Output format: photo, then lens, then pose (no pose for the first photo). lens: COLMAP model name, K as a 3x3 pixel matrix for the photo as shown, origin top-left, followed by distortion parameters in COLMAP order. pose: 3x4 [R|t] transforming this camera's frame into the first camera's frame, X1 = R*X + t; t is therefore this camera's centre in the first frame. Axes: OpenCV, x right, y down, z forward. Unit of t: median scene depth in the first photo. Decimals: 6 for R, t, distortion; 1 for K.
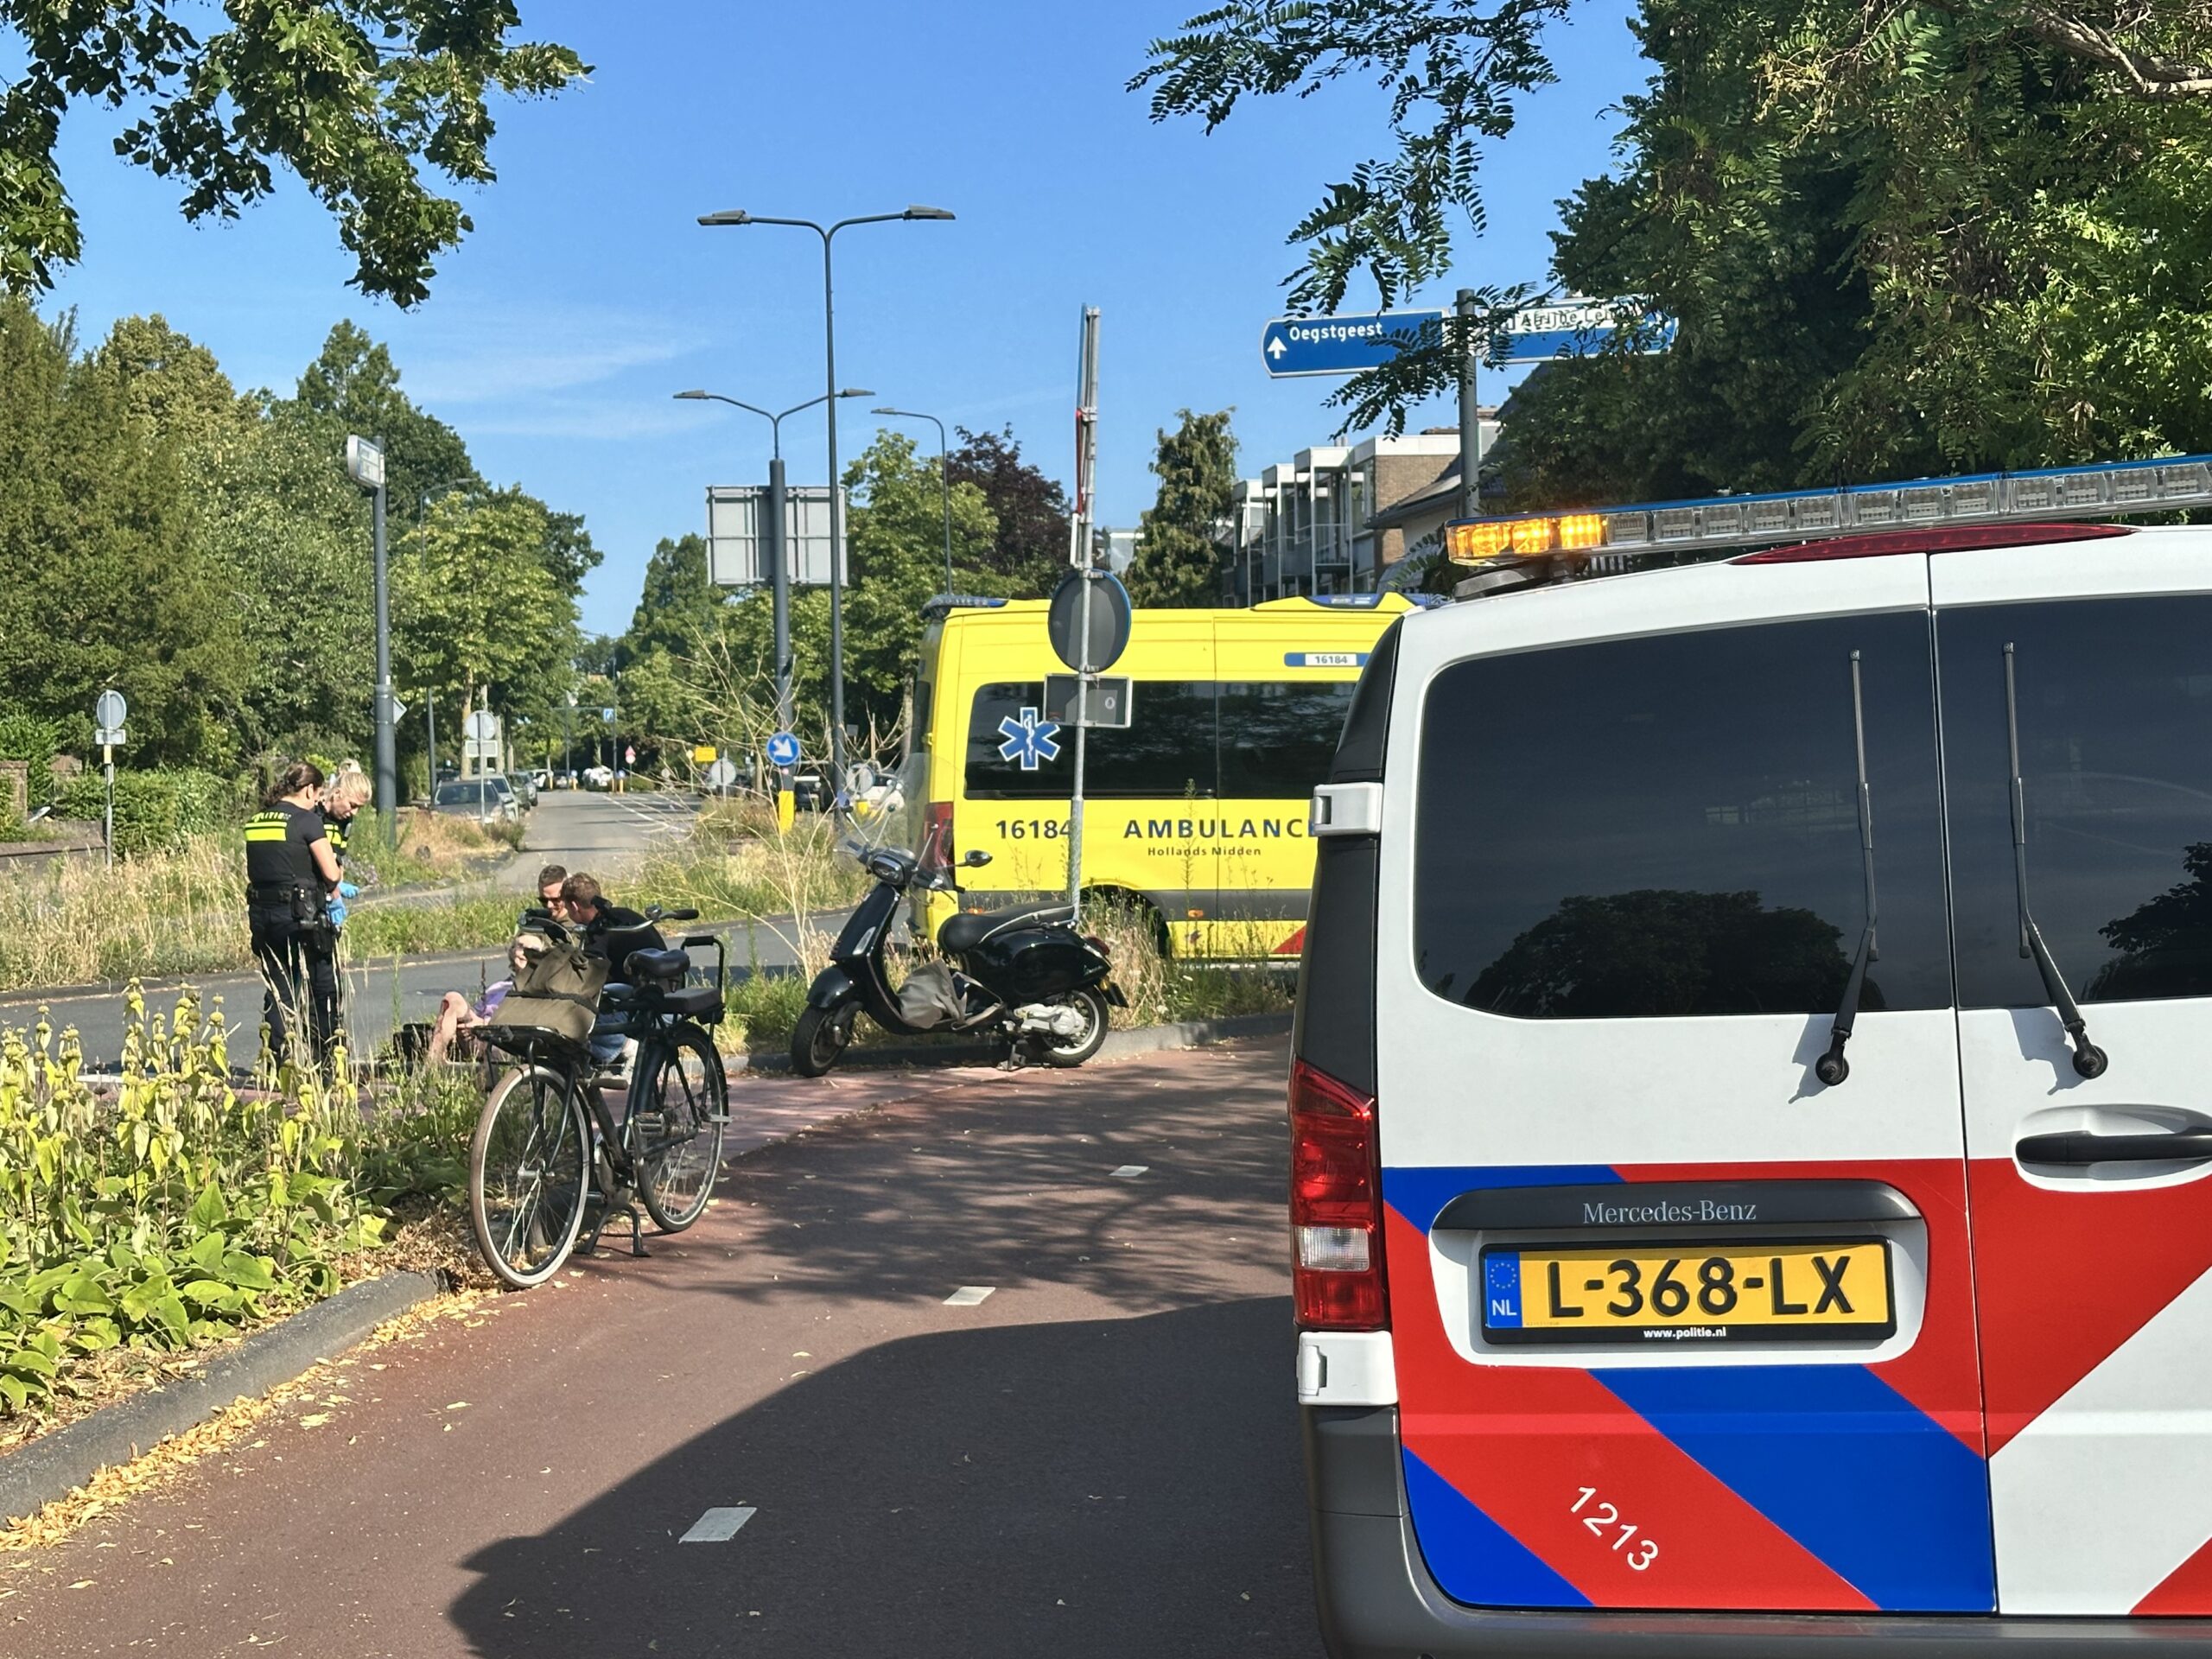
lens RADIAL K [[3359.5, 0, 1128.7], [0, 3359.5, 878.8], [0, 0, 1]] dist [0.174906, -0.083703]
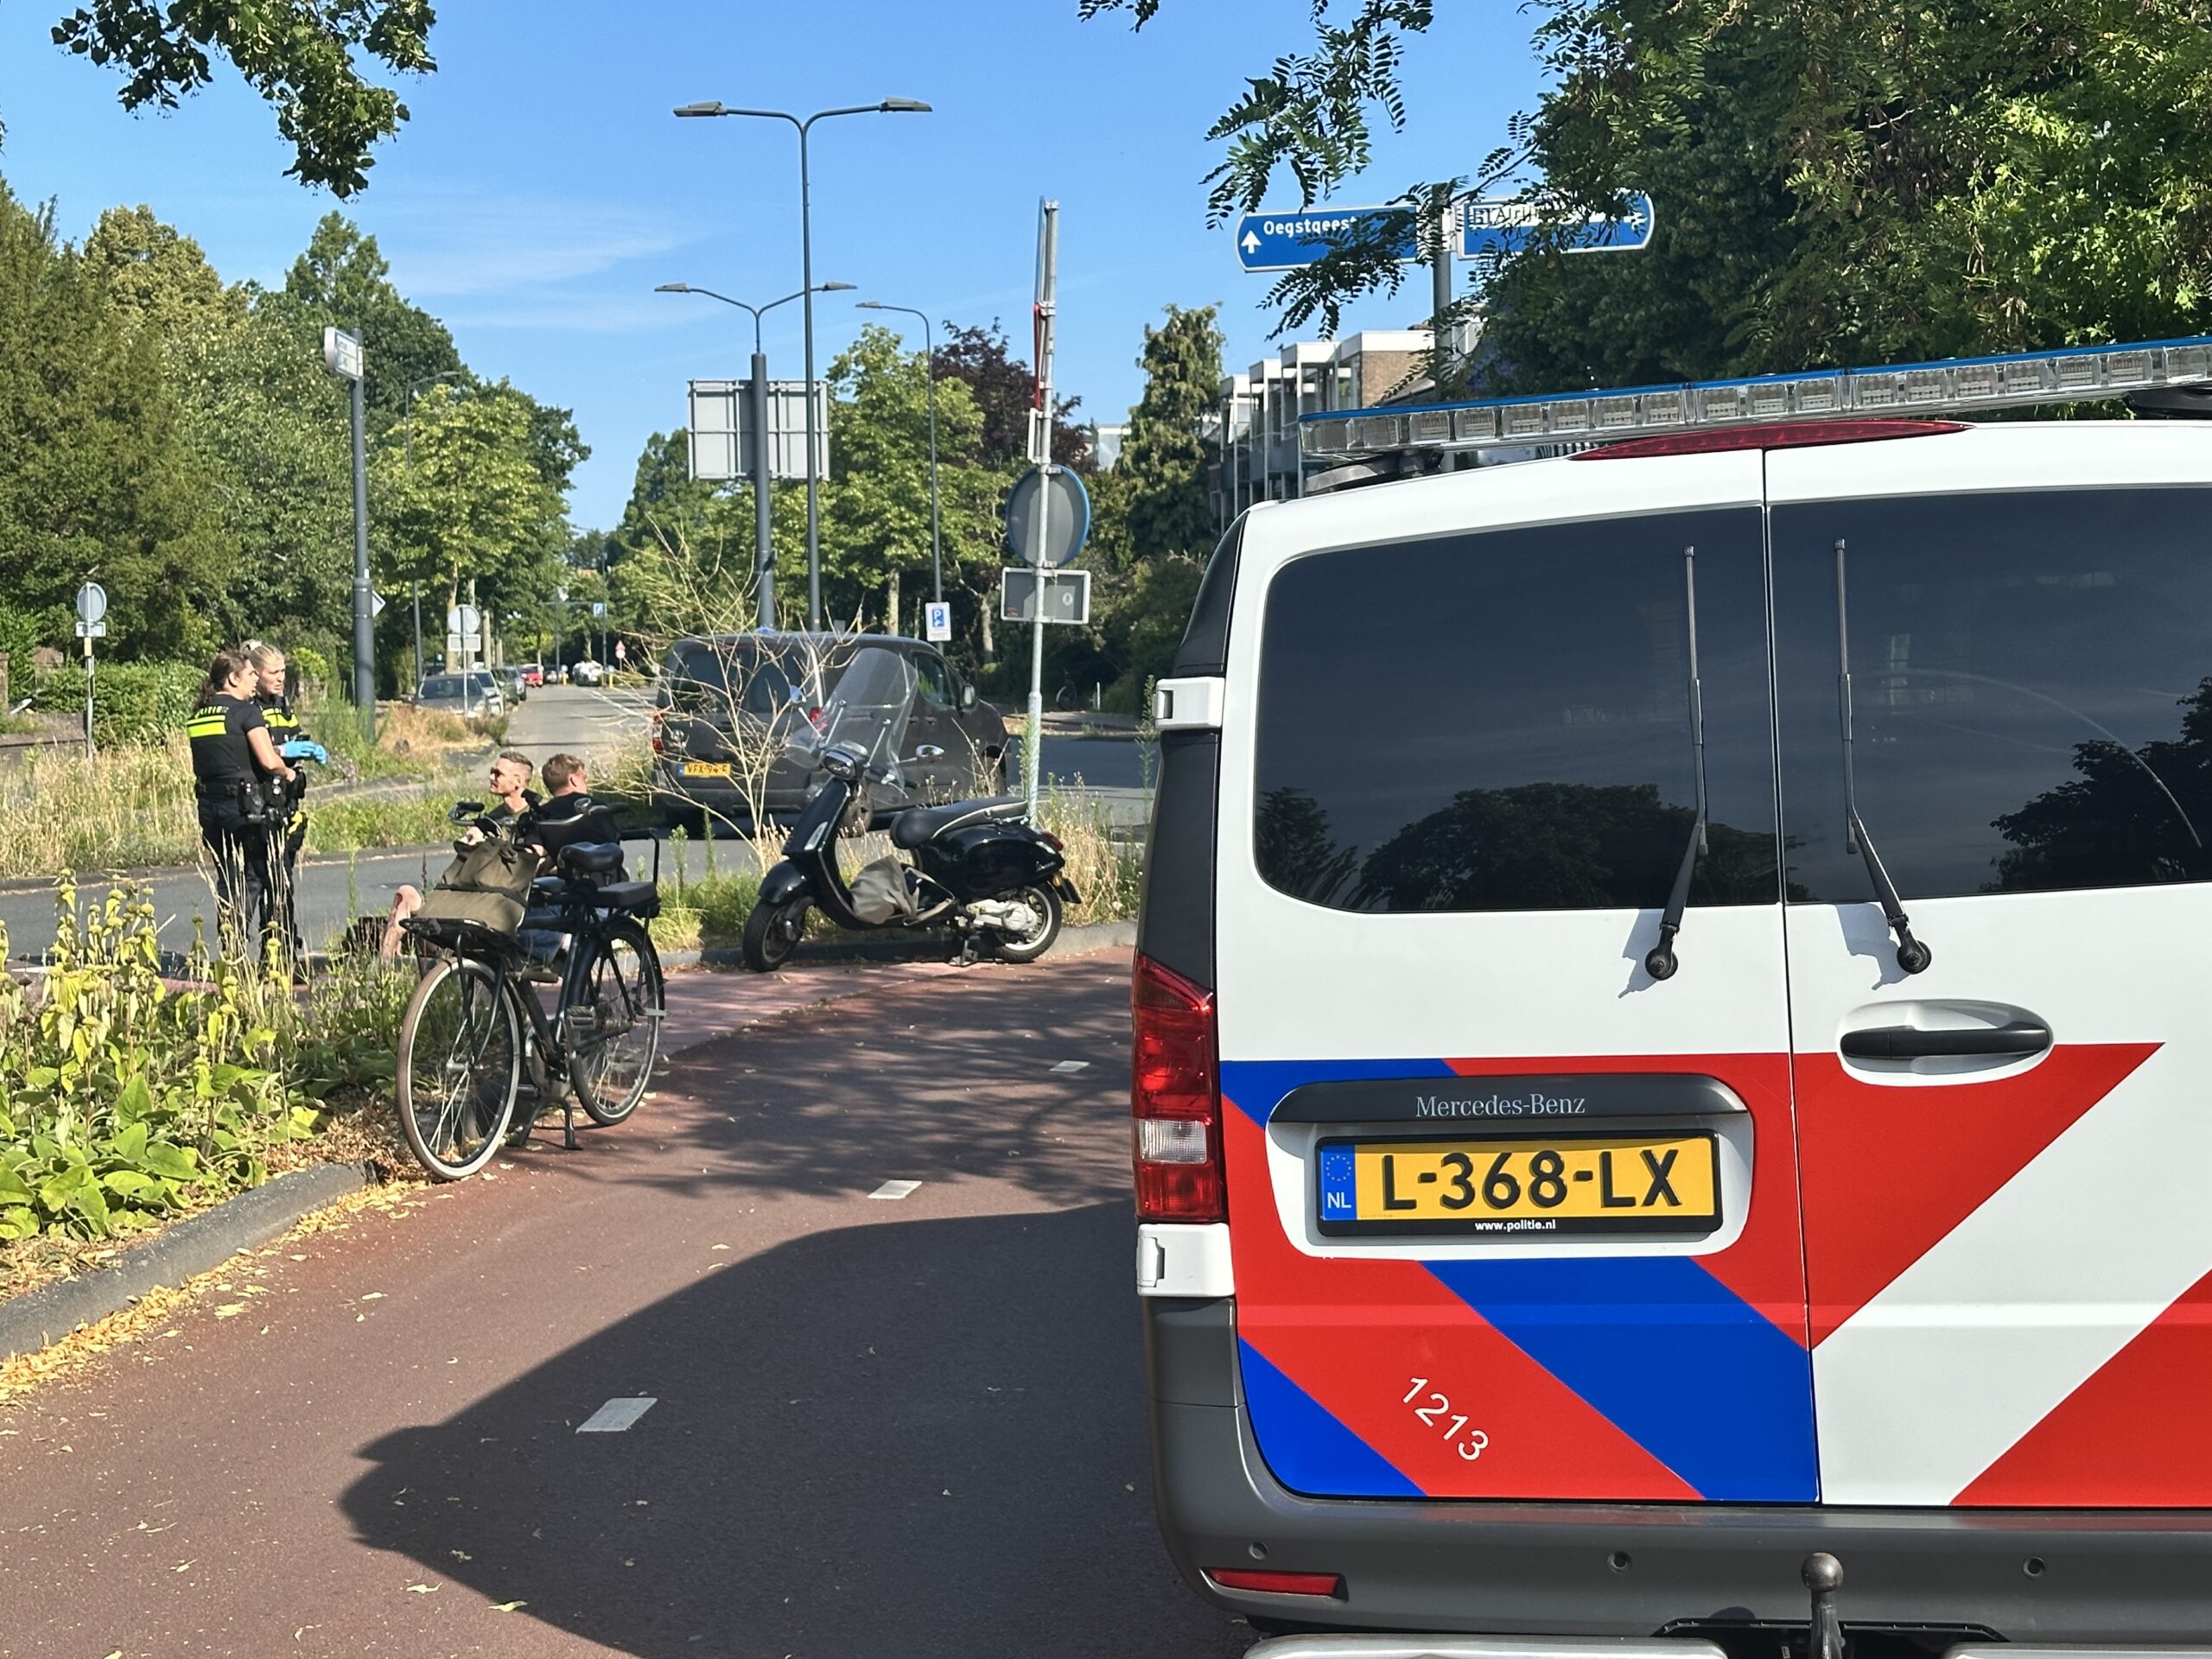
lens RADIAL K [[3363.0, 0, 1106.0], [0, 3363.0, 829.5], [0, 0, 1]] dist [0.183200, -0.138169]
pose [[0.999979, 0.003539, -0.005516, 0.016827], [-0.003451, 0.999867, 0.015942, 0.000313], [0.005571, -0.015922, 0.999858, -0.001130]]
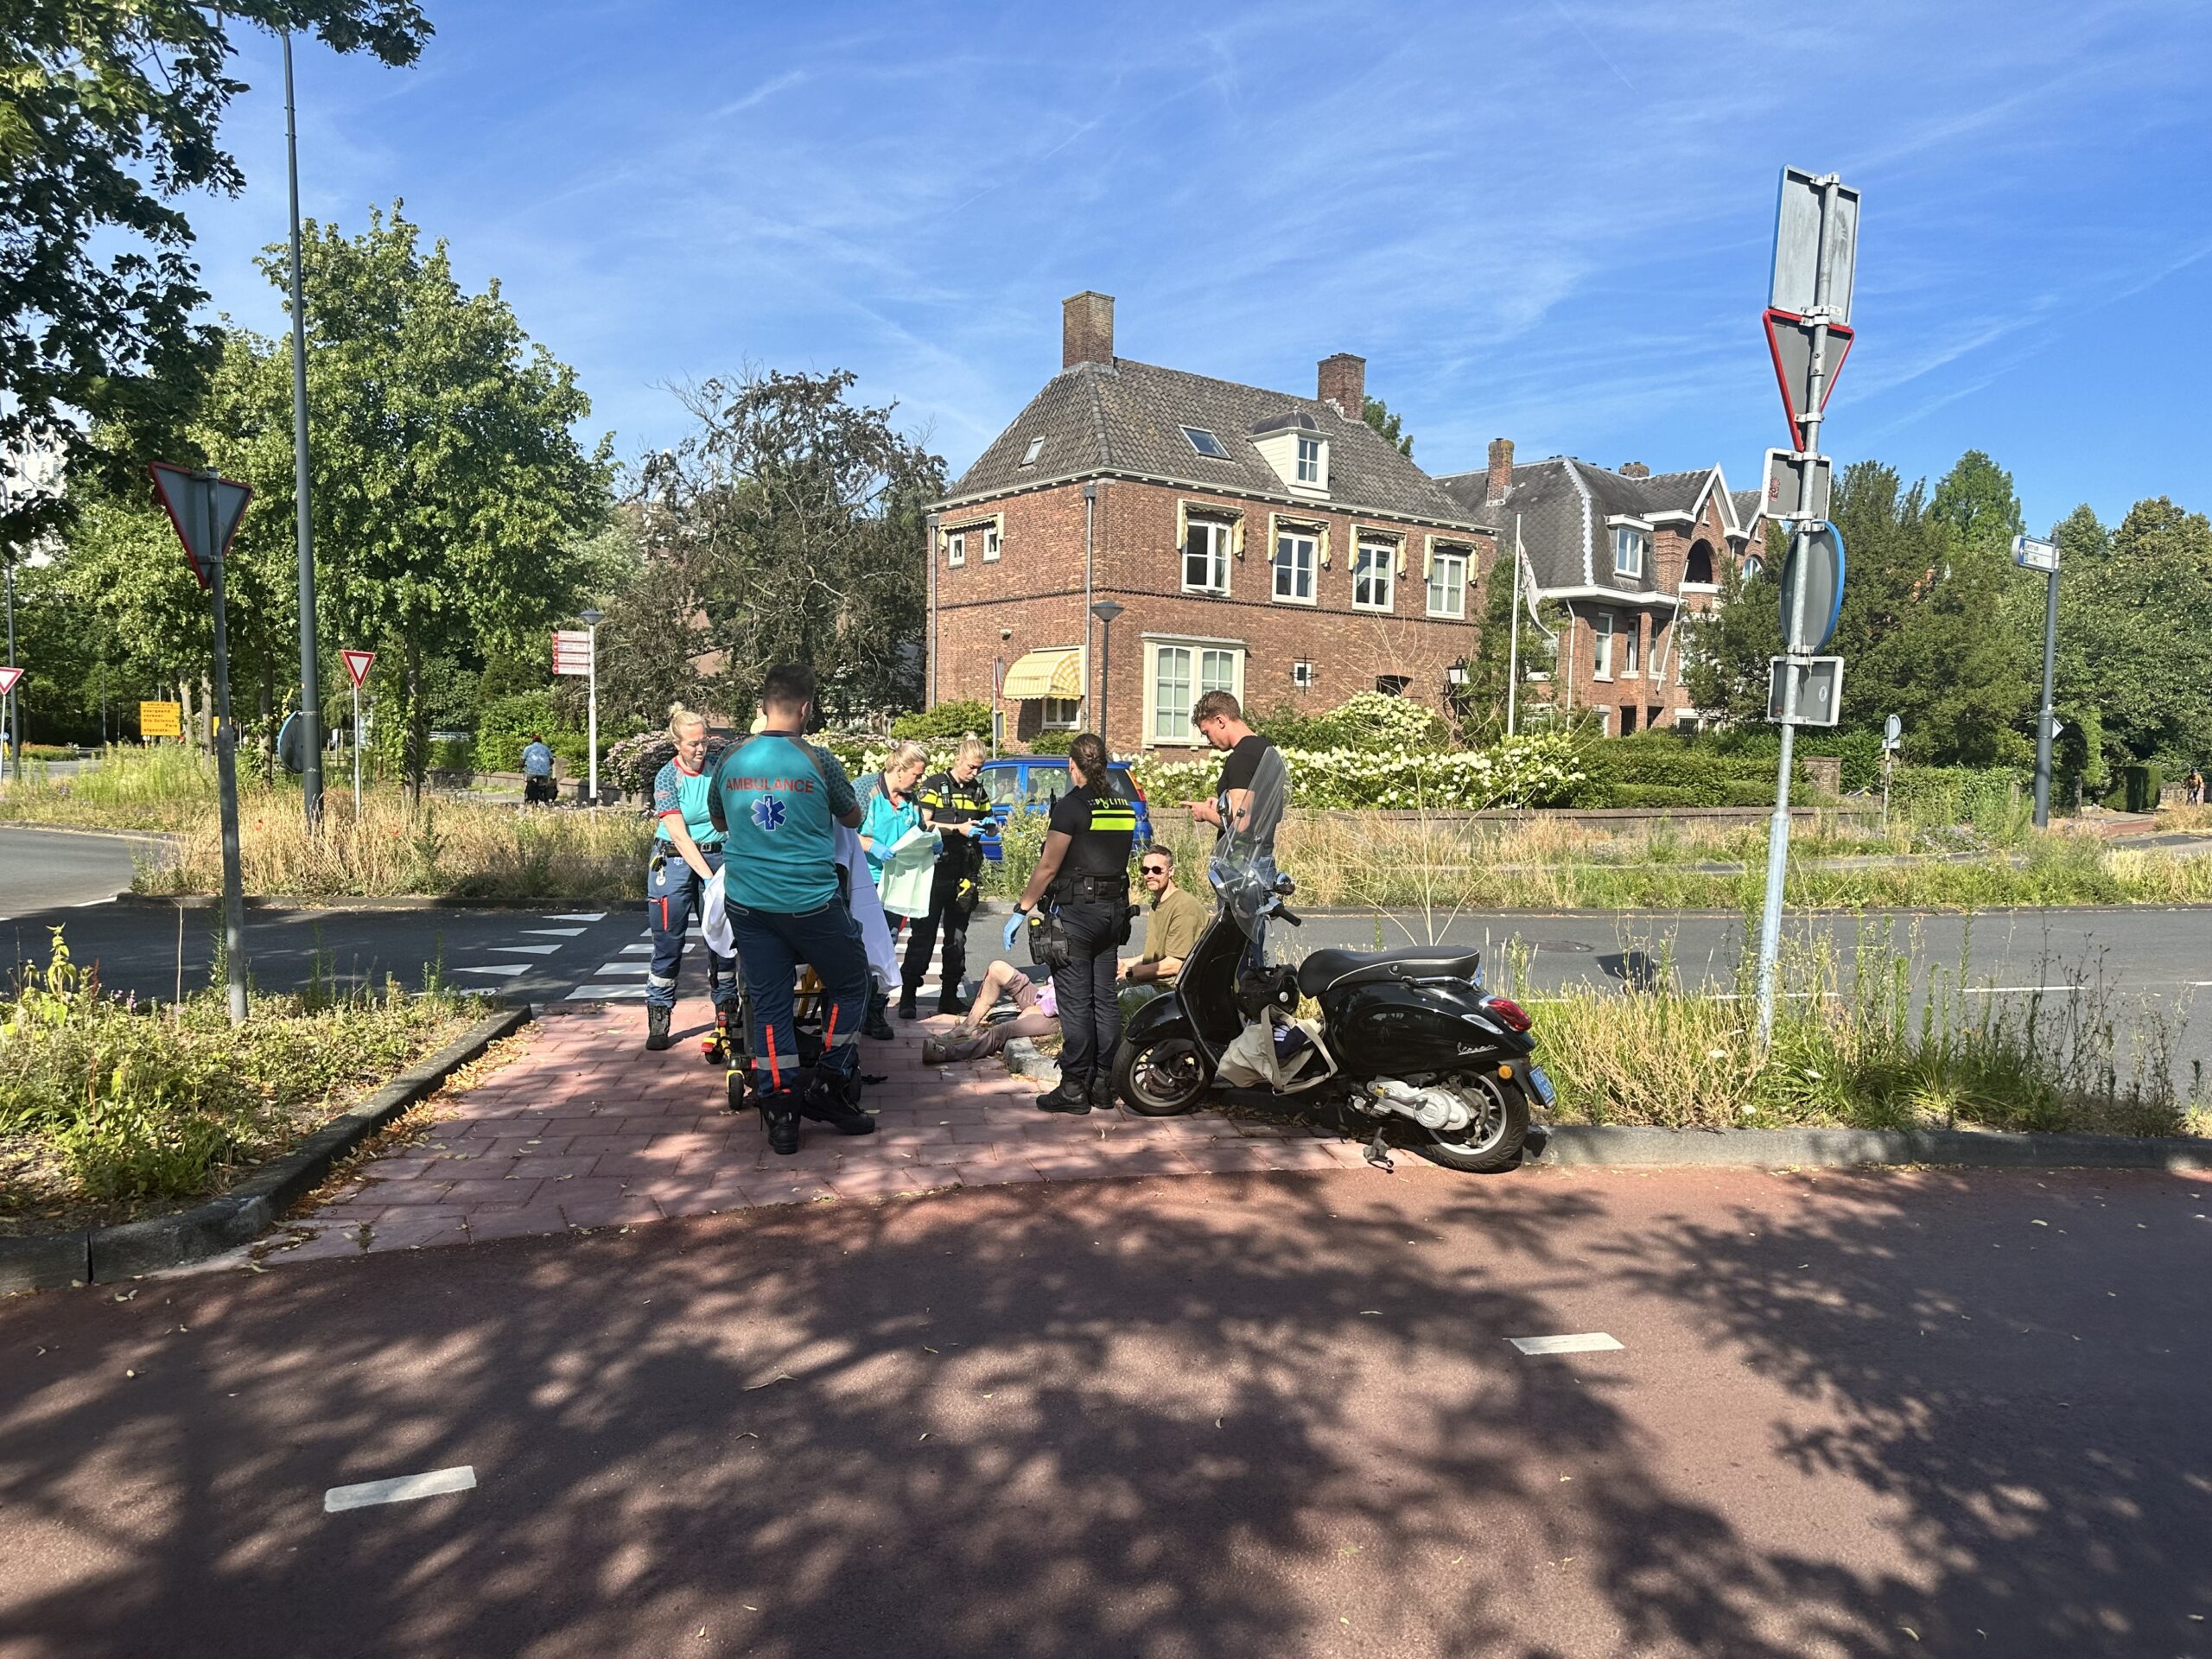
lens RADIAL K [[1552.6, 0, 1106.0], [0, 1552.6, 829.5], [0, 0, 1]] dist [0.000951, -0.000540]
pose [[0.579389, 0.070633, -0.811985, 0.278083], [-0.059911, 0.997234, 0.043998, -0.039675], [0.812846, 0.023155, 0.582018, 0.968155]]
